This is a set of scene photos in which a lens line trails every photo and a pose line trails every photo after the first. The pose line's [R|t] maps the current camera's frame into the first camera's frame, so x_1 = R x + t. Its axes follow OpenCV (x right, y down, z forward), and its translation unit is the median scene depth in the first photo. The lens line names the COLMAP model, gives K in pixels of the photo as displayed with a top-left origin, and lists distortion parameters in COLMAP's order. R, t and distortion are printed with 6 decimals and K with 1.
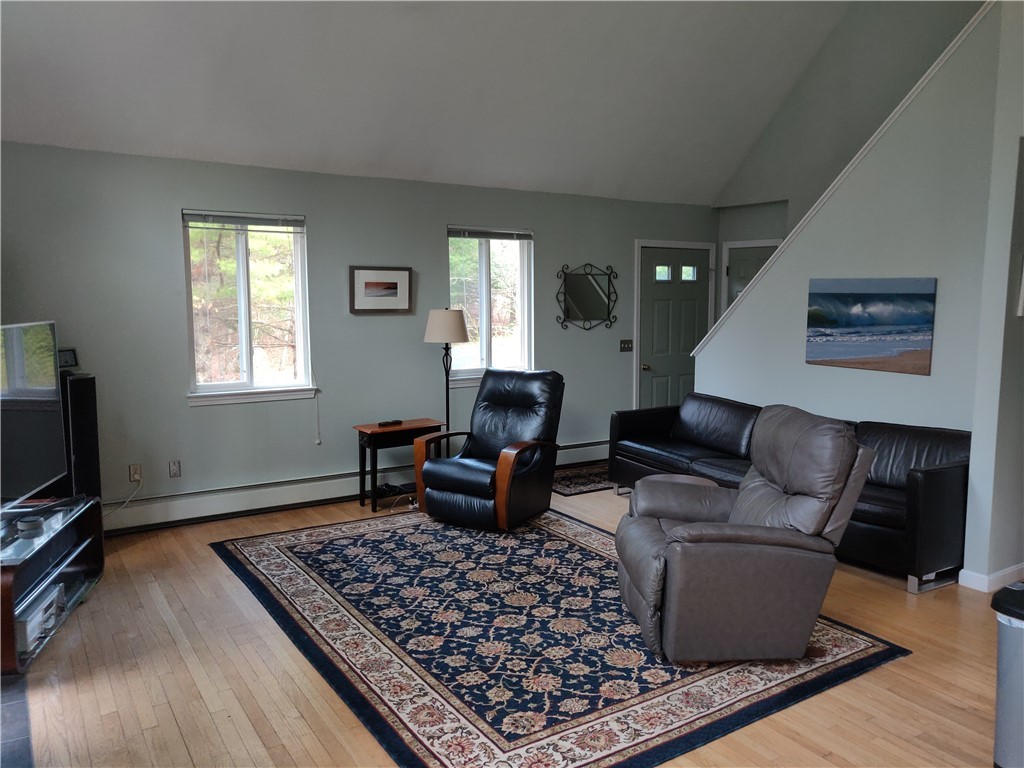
lens RADIAL K [[789.2, 0, 512.7], [0, 789.2, 402.1], [0, 0, 1]] dist [0.022346, 0.010644]
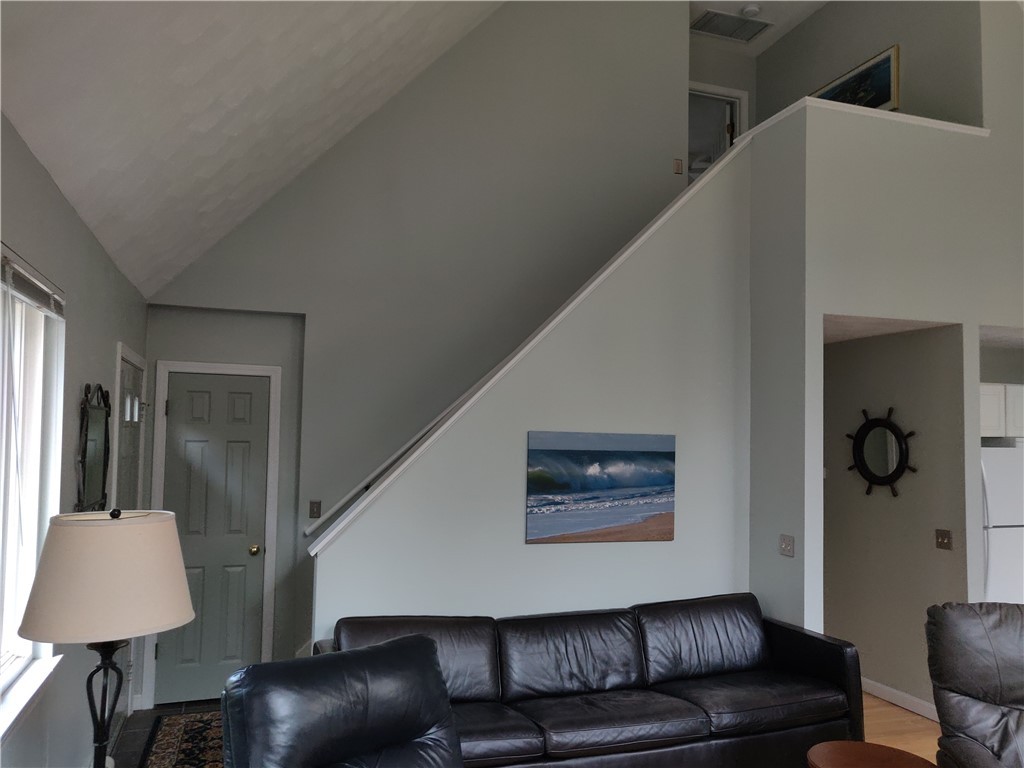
lens RADIAL K [[789.2, 0, 511.8], [0, 789.2, 392.3], [0, 0, 1]] dist [0.022346, 0.010644]
pose [[0.203000, 0.069700, 0.976695, -0.392871], [0.124307, 0.987559, -0.096312, -0.129438], [-0.971256, 0.140961, 0.191810, 0.924542]]
